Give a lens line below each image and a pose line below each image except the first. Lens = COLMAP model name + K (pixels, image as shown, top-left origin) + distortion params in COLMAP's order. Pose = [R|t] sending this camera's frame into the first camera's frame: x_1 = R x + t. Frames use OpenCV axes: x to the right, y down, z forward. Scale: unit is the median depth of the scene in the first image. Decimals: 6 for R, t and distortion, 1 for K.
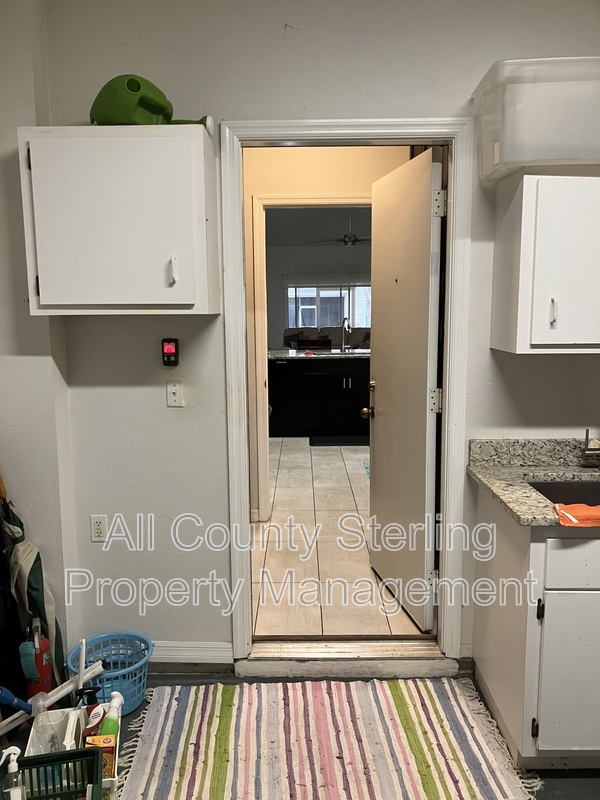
lens RADIAL K [[660.1, 0, 298.4], [0, 660.1, 403.2], [0, 0, 1]] dist [0.046093, -0.054512]
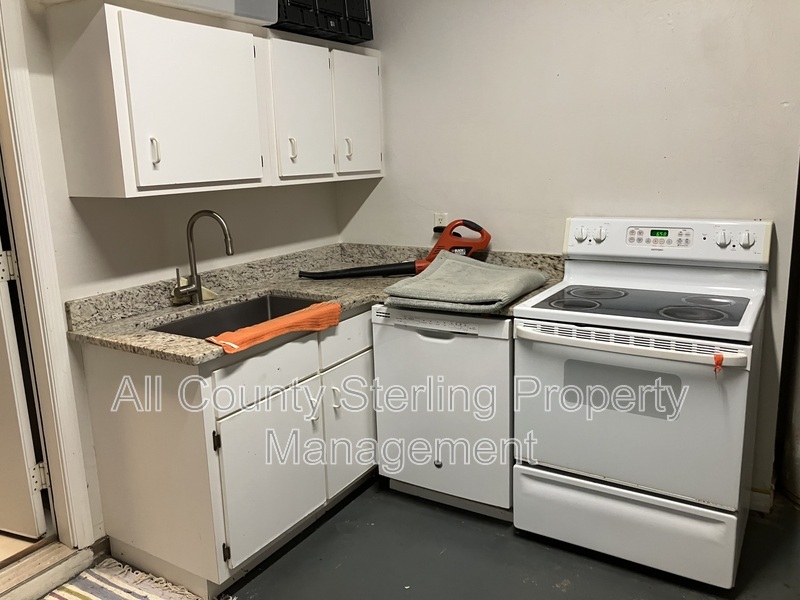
lens RADIAL K [[660.1, 0, 398.7], [0, 660.1, 291.5], [0, 0, 1]] dist [0.046093, -0.054512]
pose [[0.517443, -0.185187, 0.835439, -0.249465], [0.148793, 0.980901, 0.125274, -0.003933], [-0.842683, 0.059485, 0.535115, 0.154456]]
